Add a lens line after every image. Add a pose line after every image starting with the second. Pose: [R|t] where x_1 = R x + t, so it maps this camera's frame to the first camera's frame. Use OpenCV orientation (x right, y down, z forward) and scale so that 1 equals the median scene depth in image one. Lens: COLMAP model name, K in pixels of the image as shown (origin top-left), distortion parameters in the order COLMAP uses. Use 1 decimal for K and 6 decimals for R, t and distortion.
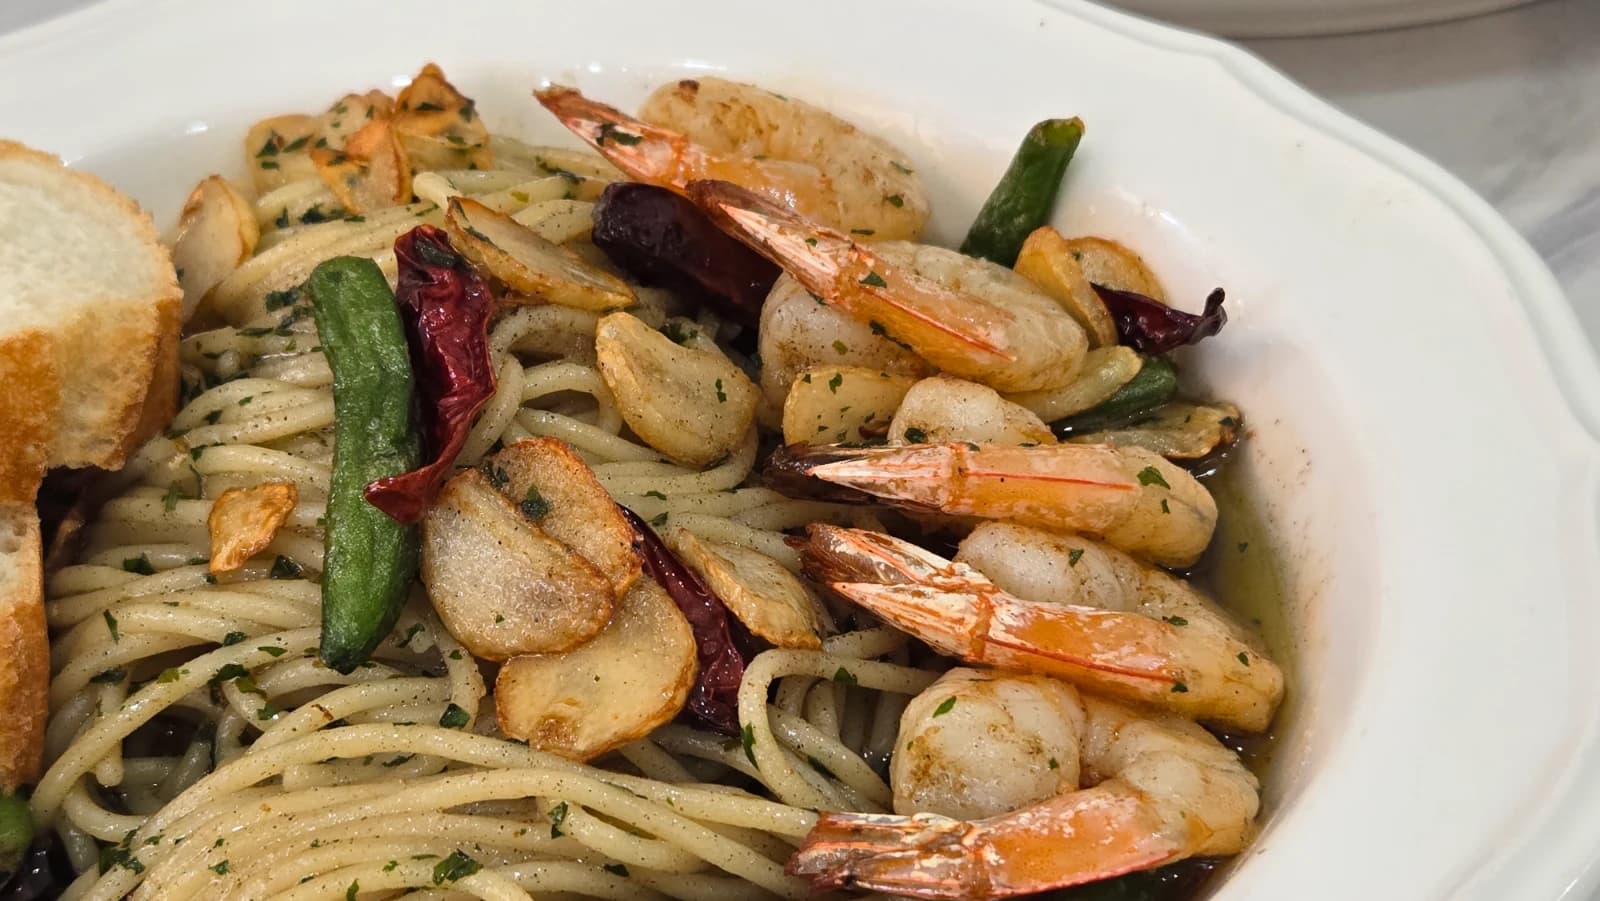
lens RADIAL K [[3058.2, 0, 800.0], [0, 3058.2, 450.5], [0, 0, 1]] dist [0.043393, -0.253693]
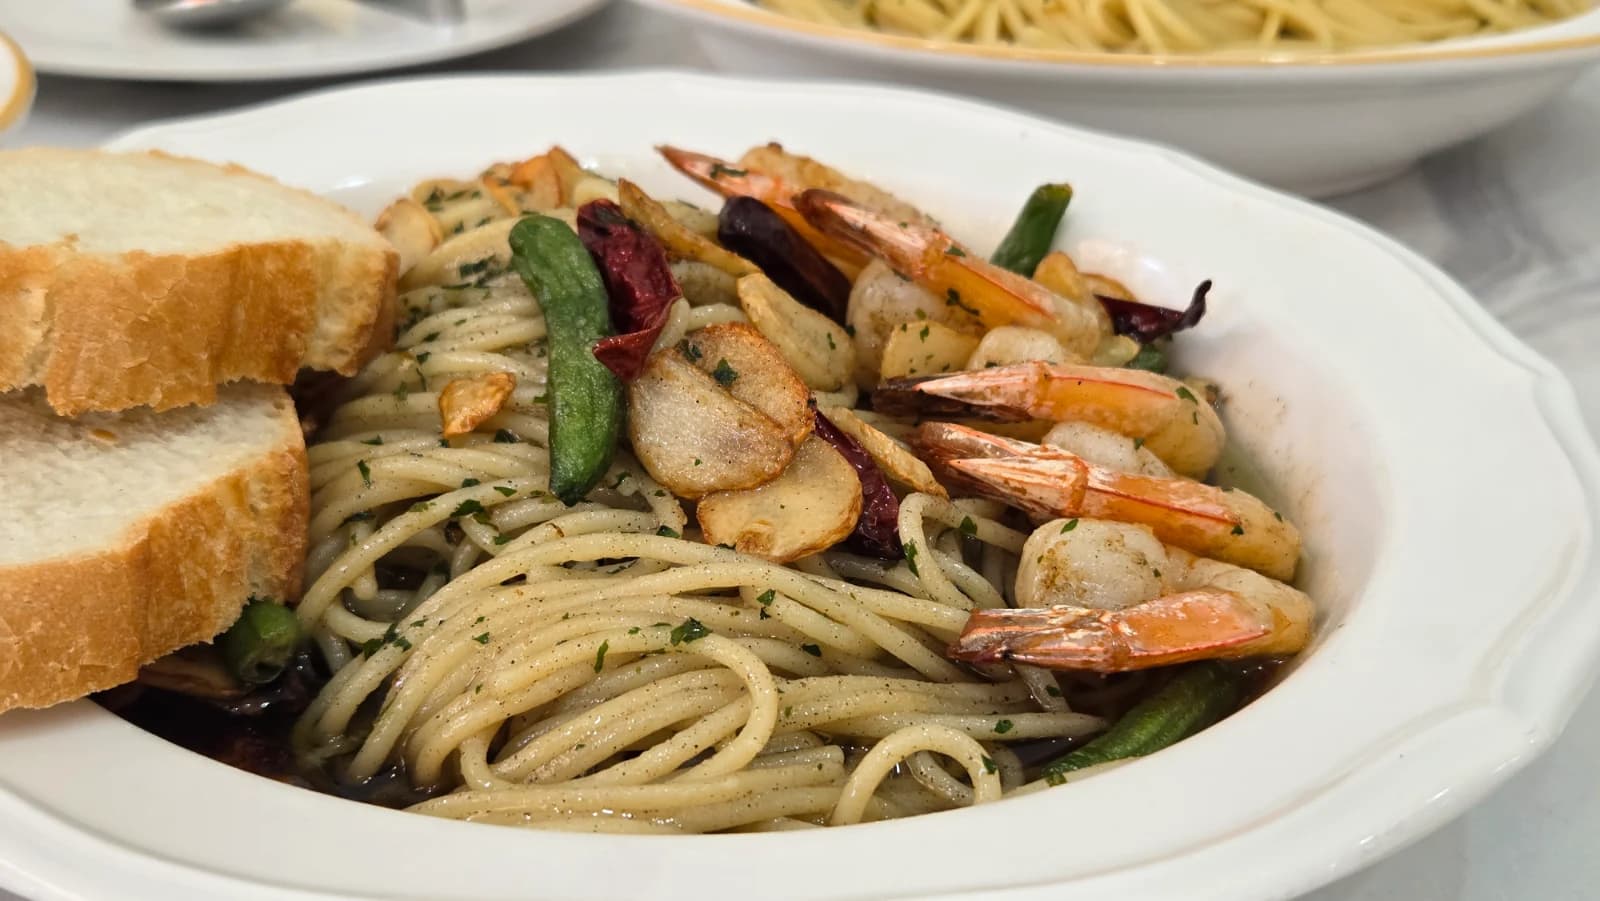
lens RADIAL K [[2168.7, 0, 838.6], [0, 2168.7, 479.9], [0, 0, 1]] dist [0.017267, 0.049239]
pose [[0.992139, 0.013558, 0.124404, -0.145288], [0.004440, 0.989674, -0.143268, 0.179855], [-0.125061, 0.142694, 0.981834, 0.145537]]
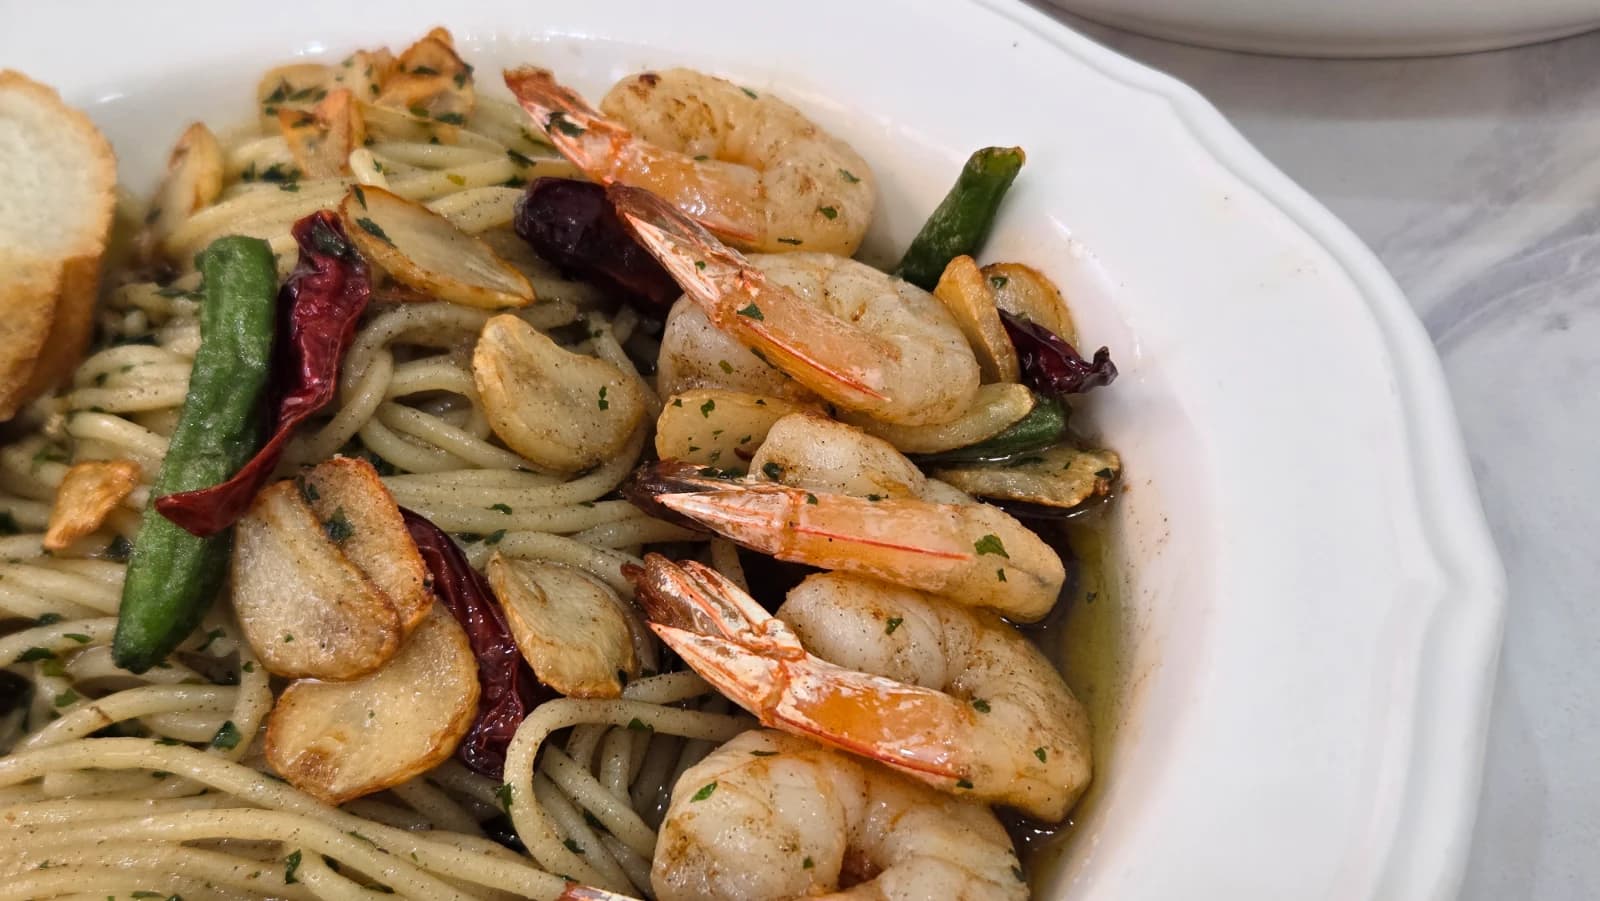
lens RADIAL K [[2178.0, 0, 893.1], [0, 2178.0, 429.5], [0, 0, 1]] dist [0.025797, -0.098125]
pose [[0.990787, 0.111699, -0.076574, 0.139648], [-0.103742, 0.989460, 0.101030, -0.101879], [0.087052, -0.092155, 0.991932, 0.307498]]
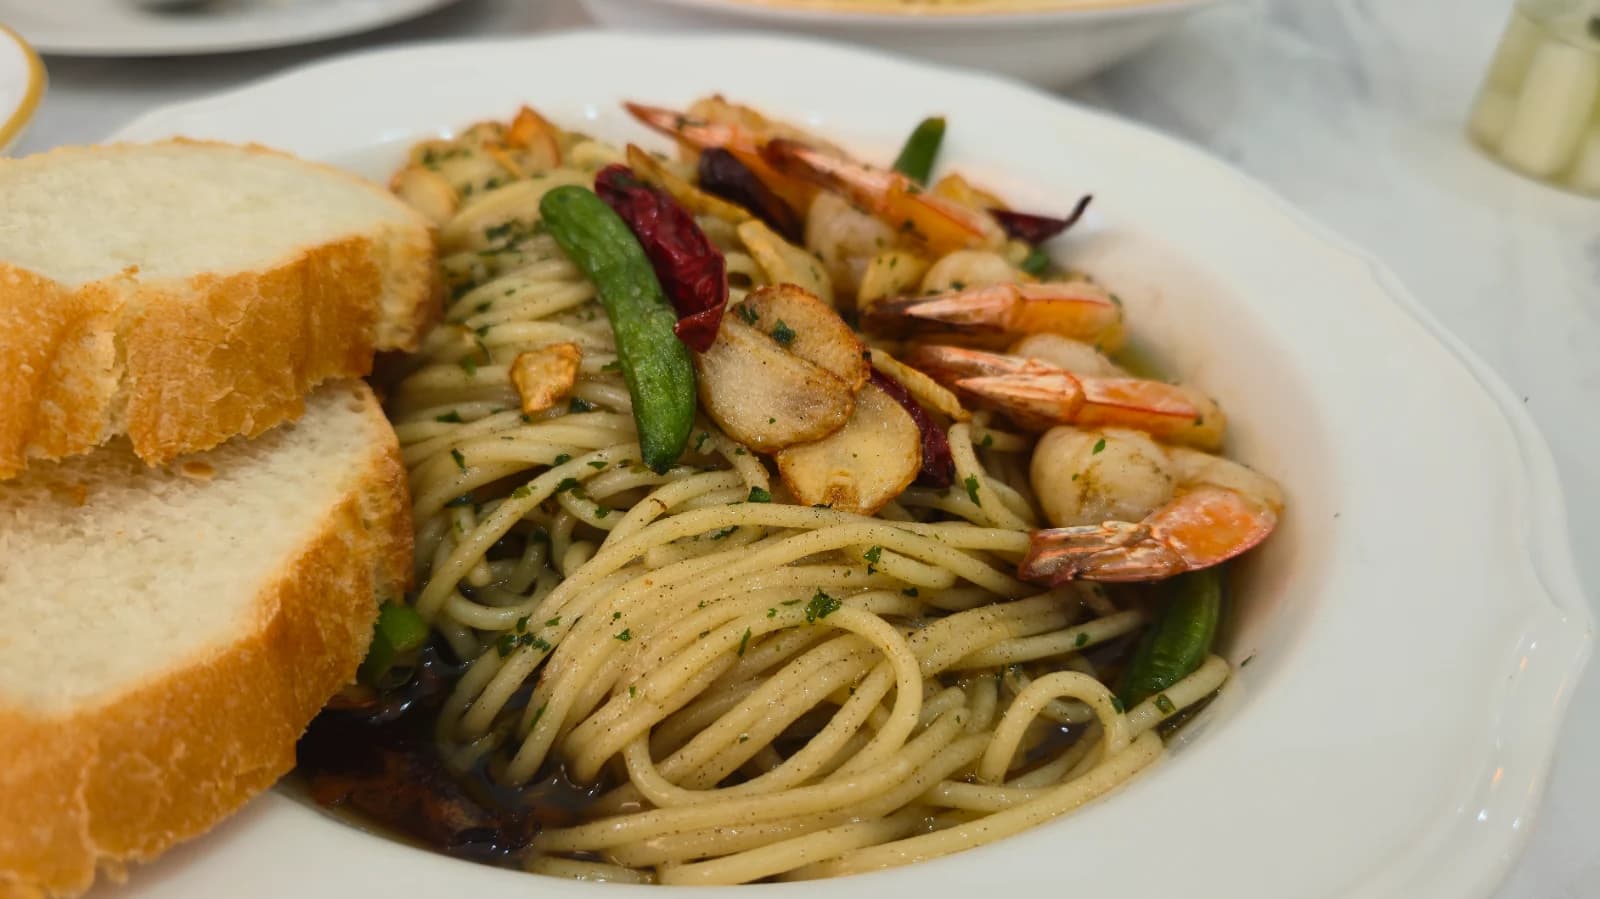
lens RADIAL K [[1212.4, 0, 800.0], [0, 1212.4, 449.5], [0, 0, 1]] dist [-0.002942, -0.006478]
pose [[0.949765, -0.106615, 0.294244, -0.235386], [0.100989, 0.994296, 0.034295, 0.049300], [-0.296222, -0.002857, 0.955115, 0.480063]]
